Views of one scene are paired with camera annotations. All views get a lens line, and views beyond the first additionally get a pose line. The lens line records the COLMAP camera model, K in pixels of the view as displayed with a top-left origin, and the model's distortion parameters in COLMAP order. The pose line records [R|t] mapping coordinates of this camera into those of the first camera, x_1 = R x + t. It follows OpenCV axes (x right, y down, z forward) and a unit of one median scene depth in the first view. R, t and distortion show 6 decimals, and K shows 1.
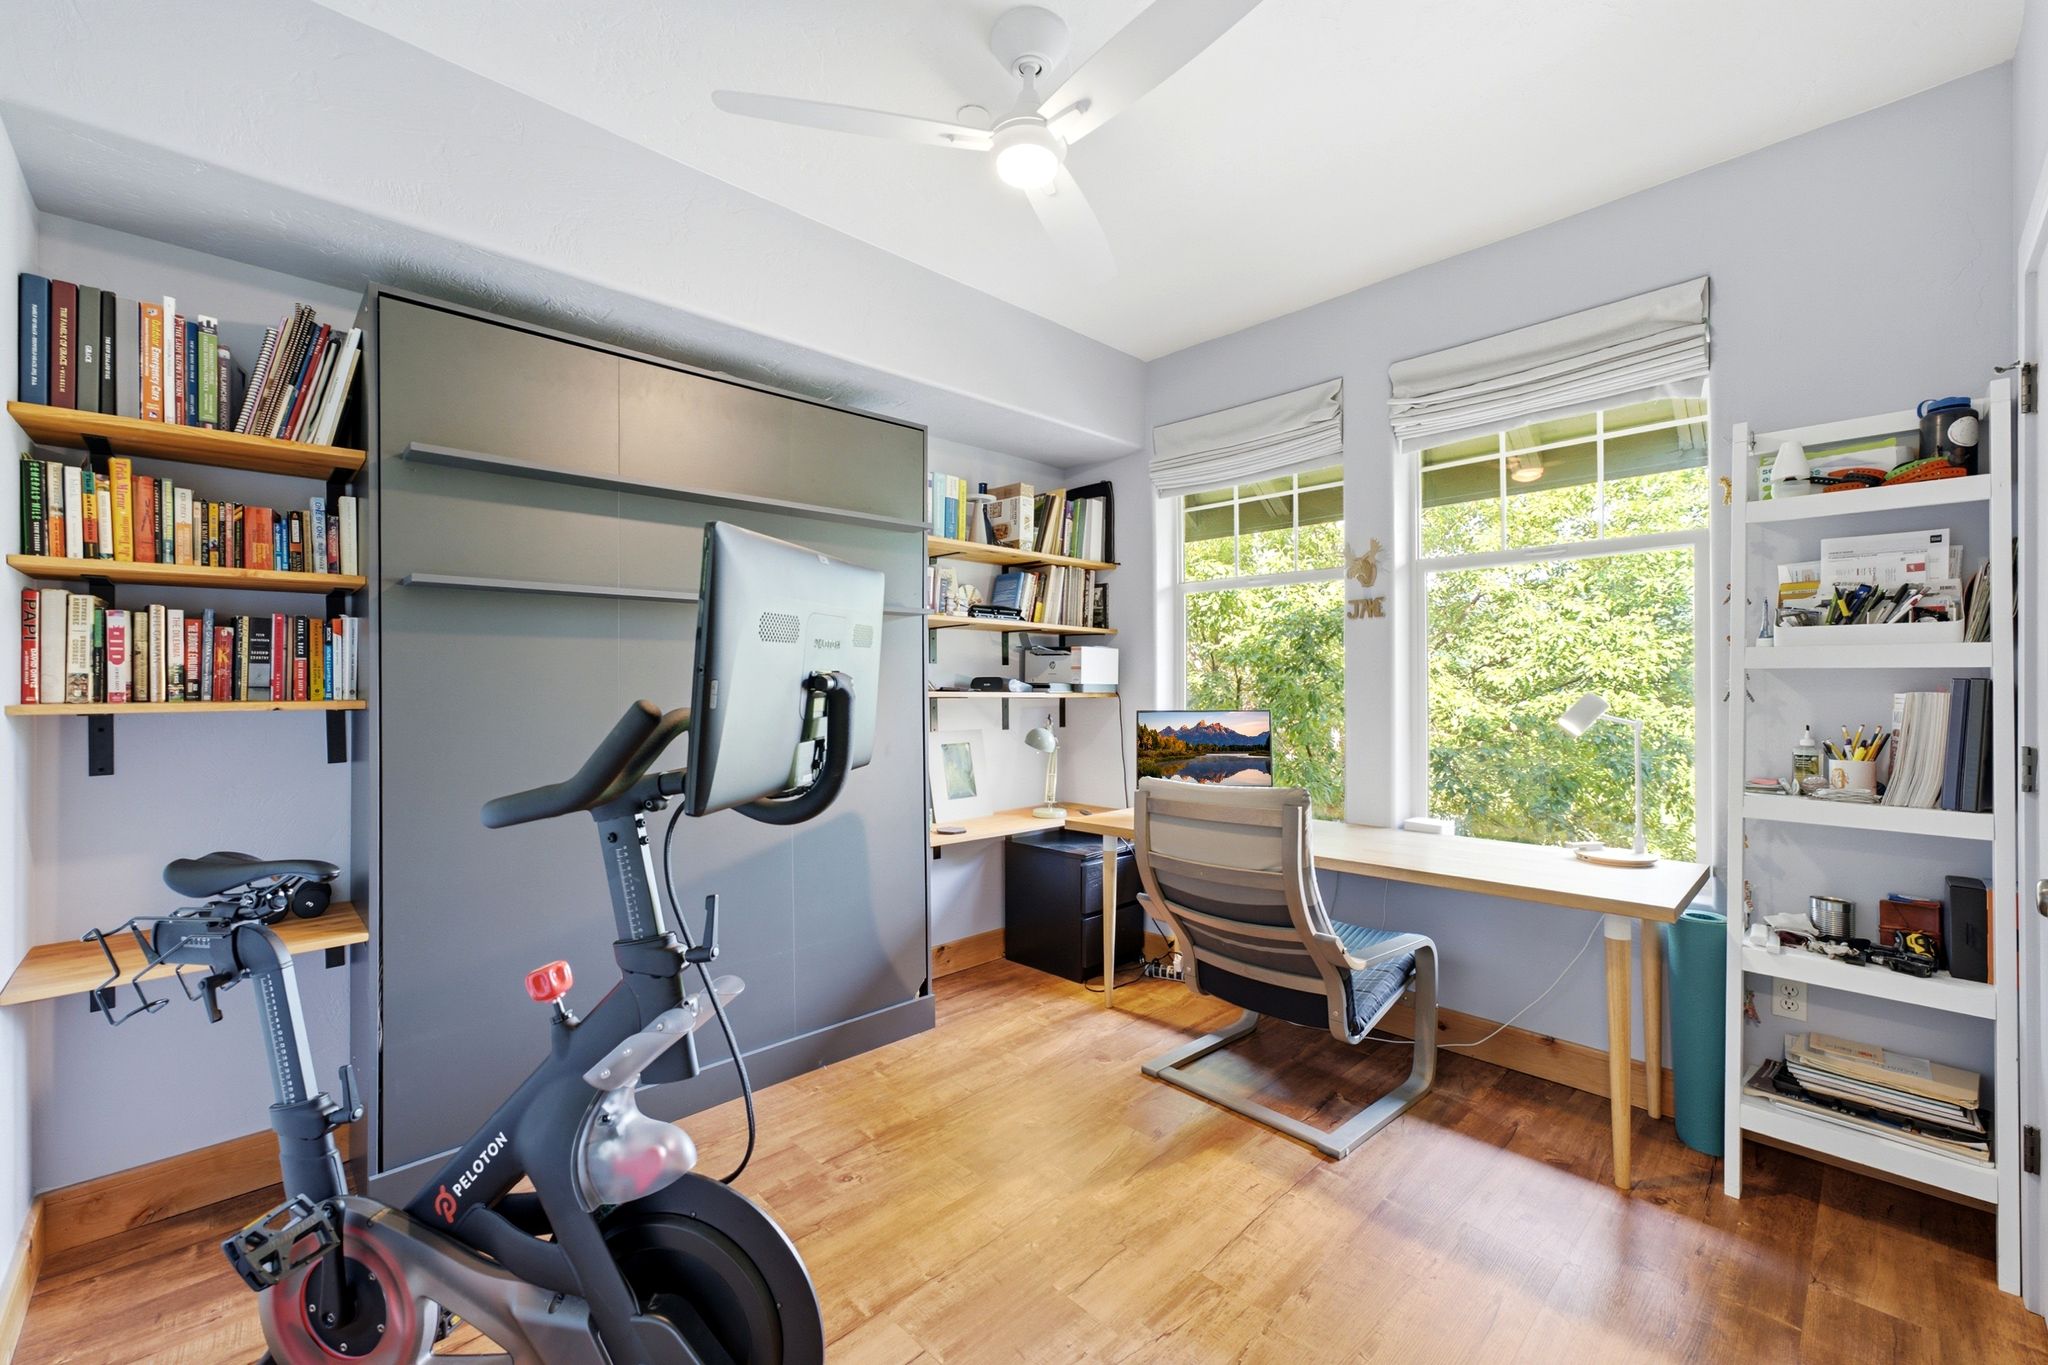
lens RADIAL K [[826.3, 0, 1038.2], [0, 826.3, 679.1], [0, 0, 1]] dist [-0.000449, 0.000094]
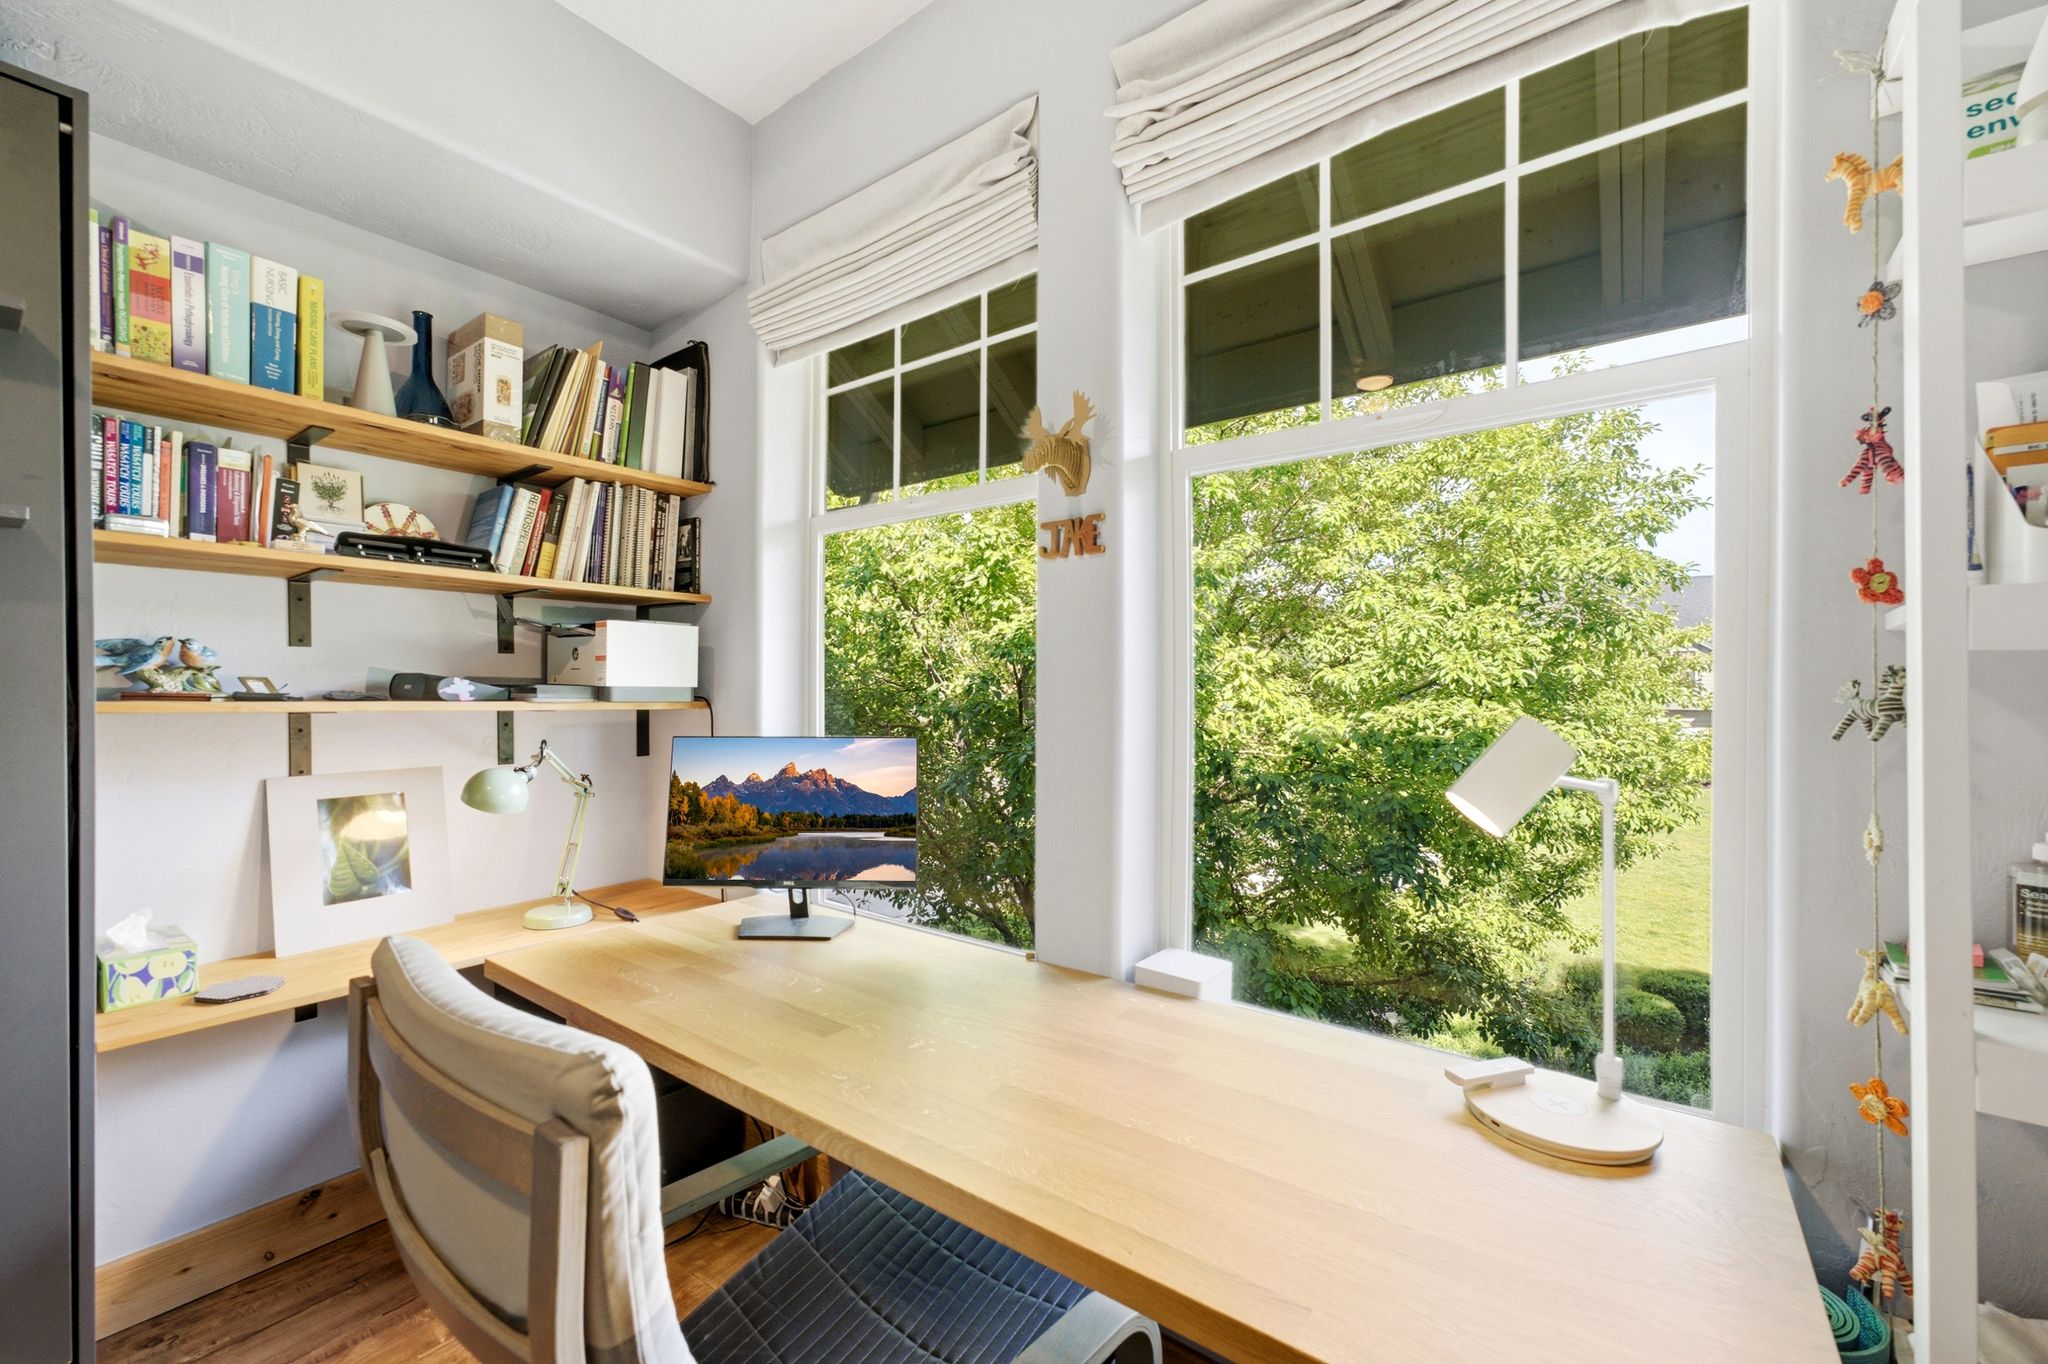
lens RADIAL K [[827.5, 0, 1024.0], [0, 827.5, 682.0], [0, 0, 1]] dist [-0.027344, 0.000020]
pose [[0.990668, 0.006780, 0.136126, 0.293111], [-0.007793, 0.999946, 0.006912, -0.007119], [-0.136072, -0.007909, 0.990667, 0.499475]]
